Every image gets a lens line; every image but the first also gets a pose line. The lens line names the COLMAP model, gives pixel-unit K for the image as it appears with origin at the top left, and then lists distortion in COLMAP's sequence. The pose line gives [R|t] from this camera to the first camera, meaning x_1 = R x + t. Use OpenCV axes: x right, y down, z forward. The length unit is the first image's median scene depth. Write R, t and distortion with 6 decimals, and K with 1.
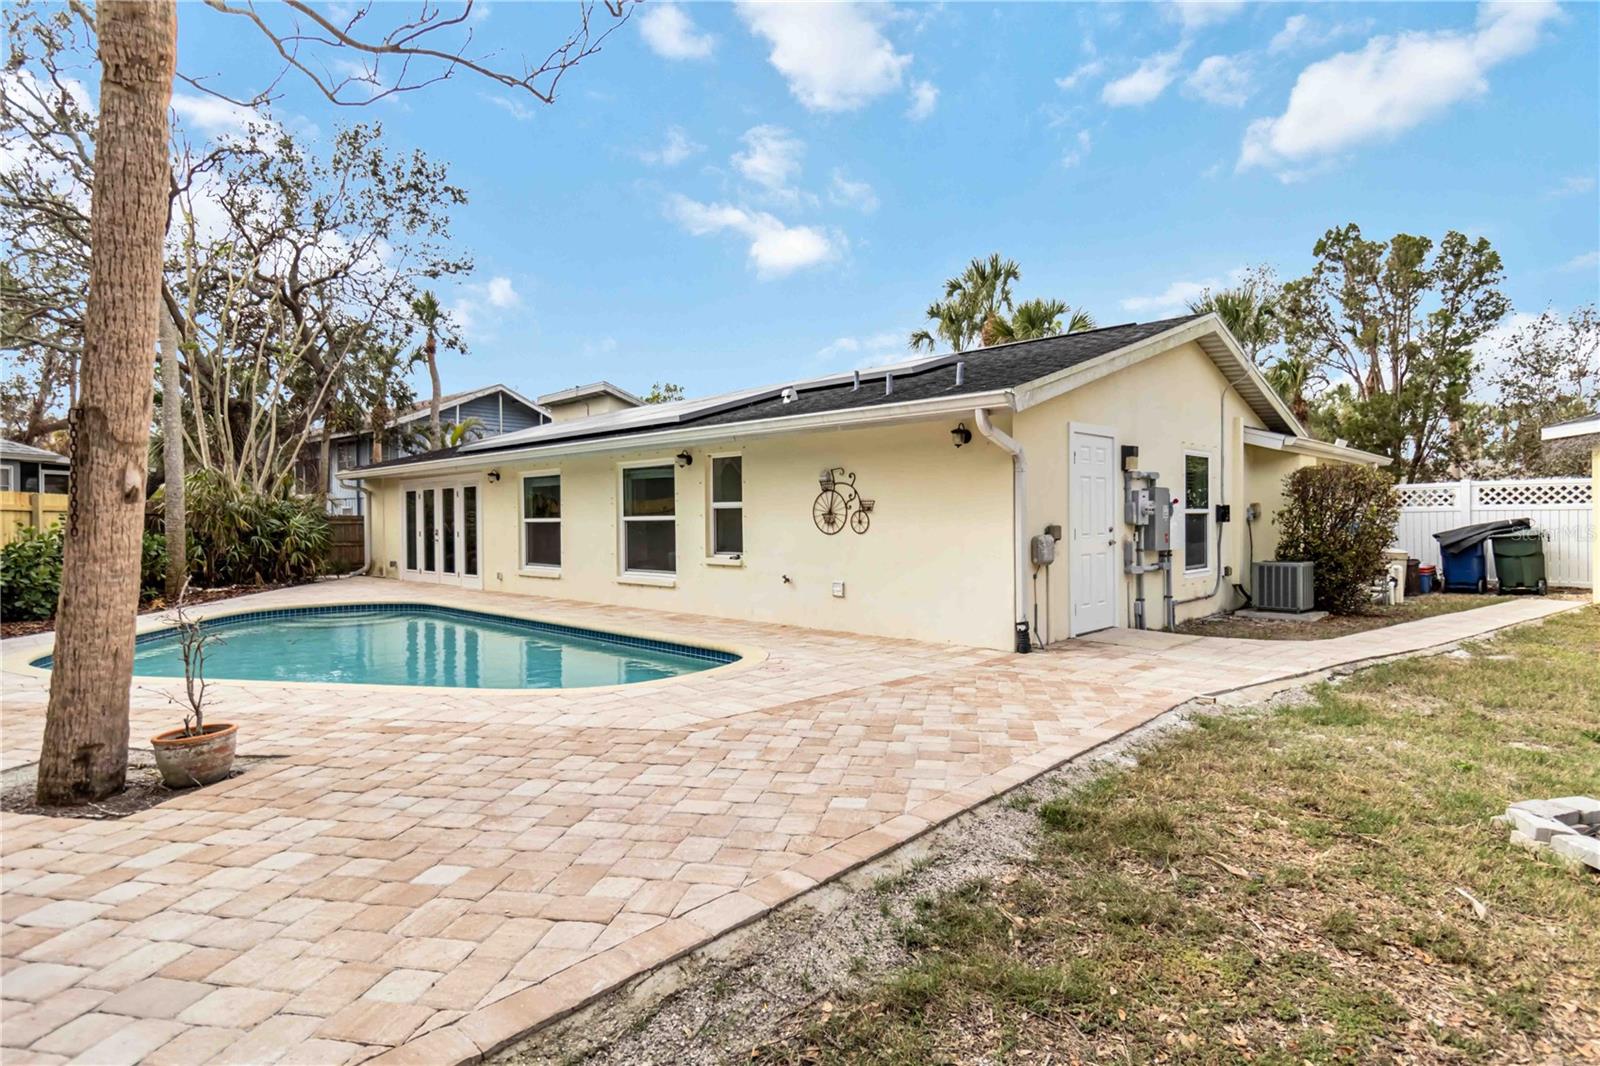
lens RADIAL K [[867.6, 0, 801.3], [0, 867.6, 529.9], [0, 0, 1]] dist [0.002906, 0.000317]
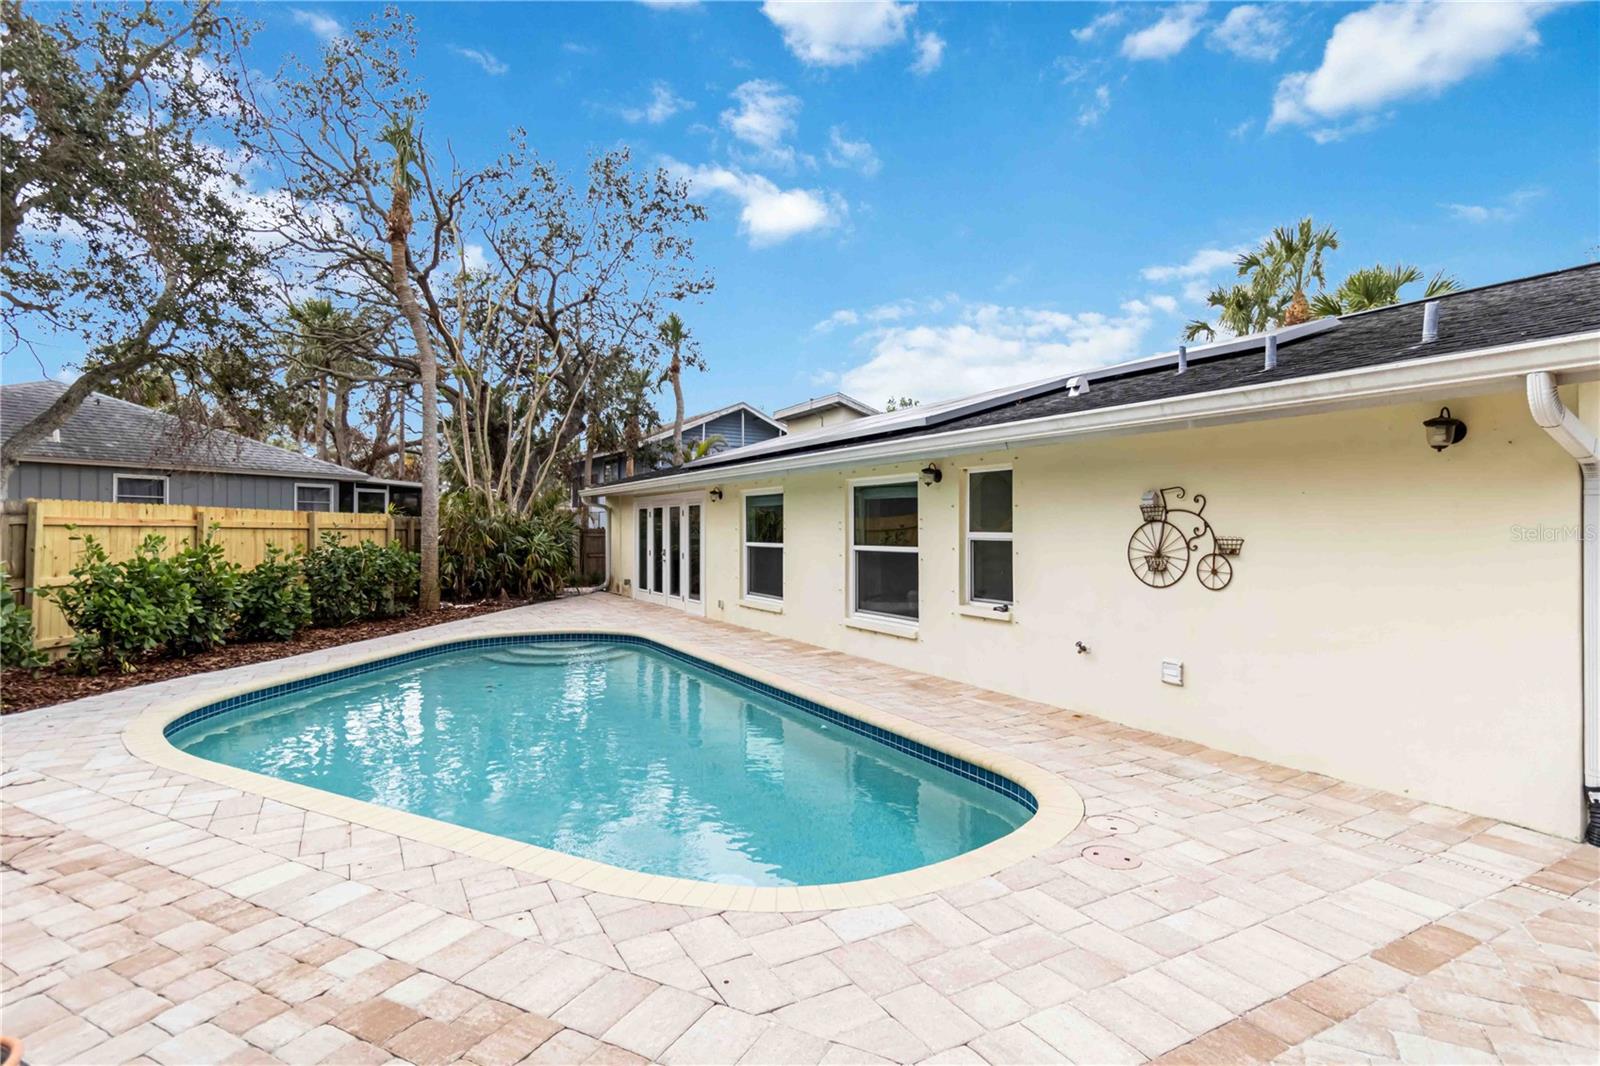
lens RADIAL K [[799.4, 0, 794.7], [0, 799.4, 533.7], [0, 0, 1]] dist [-0.002757, 0.000516]
pose [[0.960429, 0.011381, -0.278294, -0.063608], [-0.012592, 0.999917, -0.002564, -0.030700], [0.278242, 0.005967, 0.960493, 0.338406]]
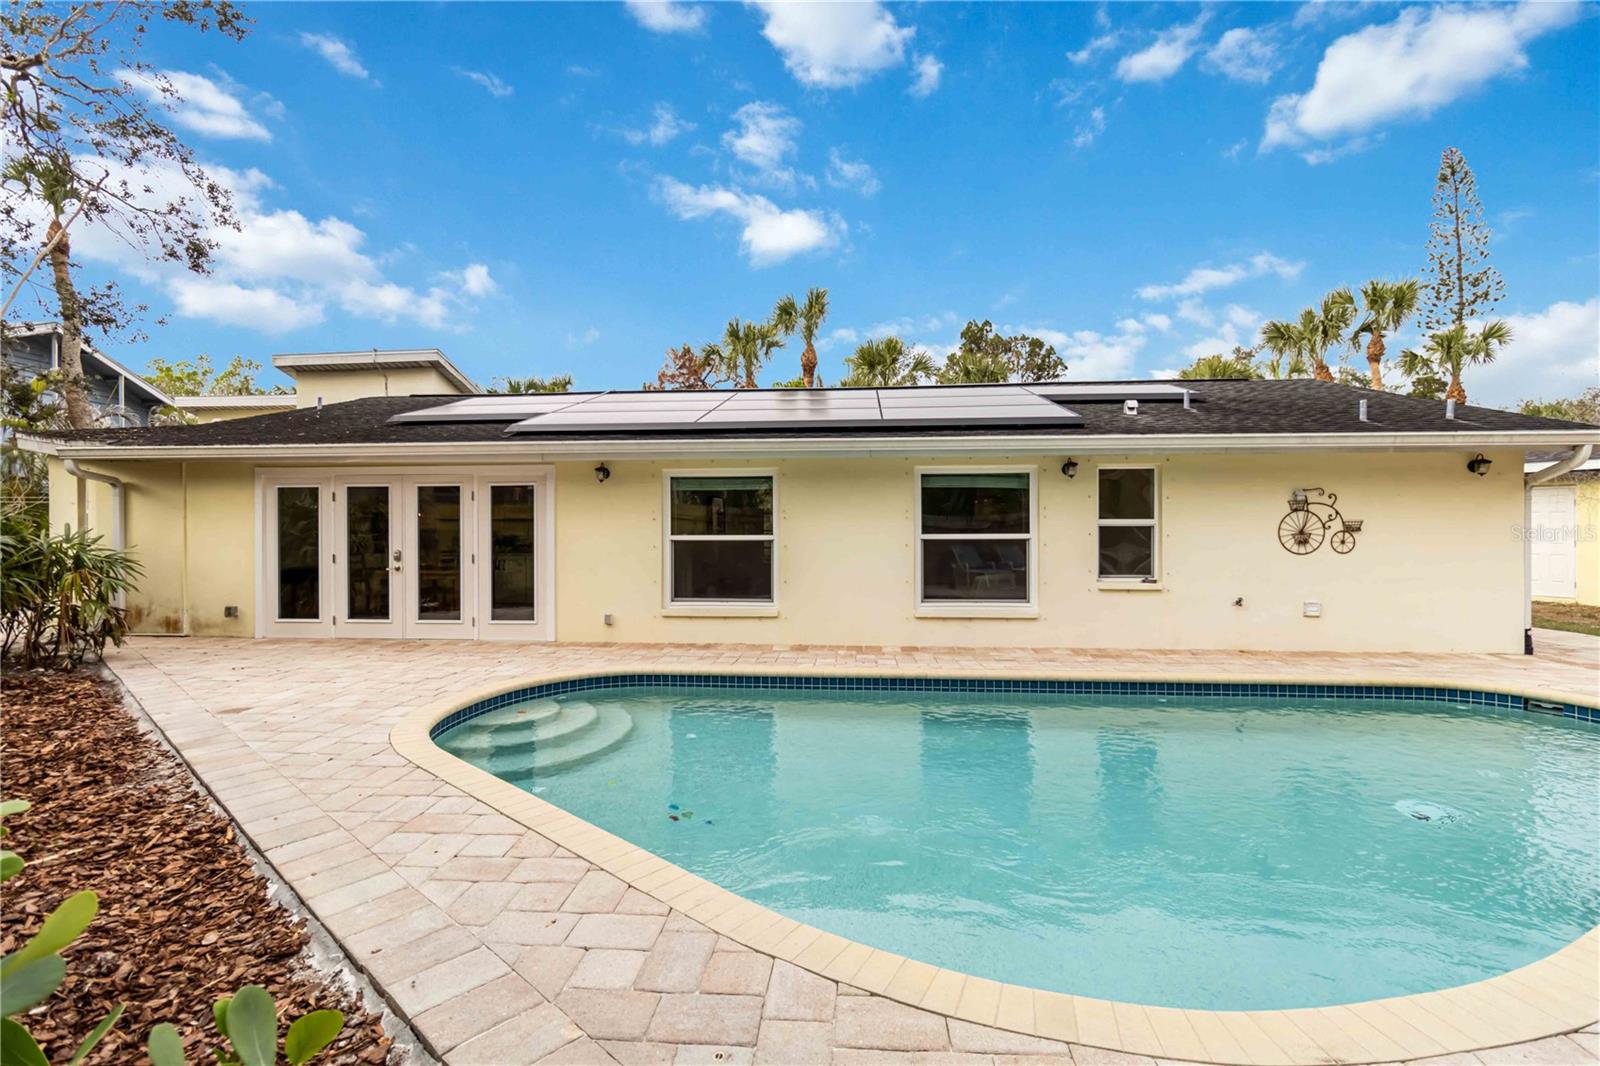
lens RADIAL K [[744.5, 0, 798.8], [0, 744.5, 533.6], [0, 0, 1]] dist [0.004398, 0.001629]
pose [[0.764112, -0.003099, 0.645076, -0.961519], [0.004922, 0.999987, -0.001027, -0.020644], [-0.645065, 0.003960, 0.764117, 0.717272]]
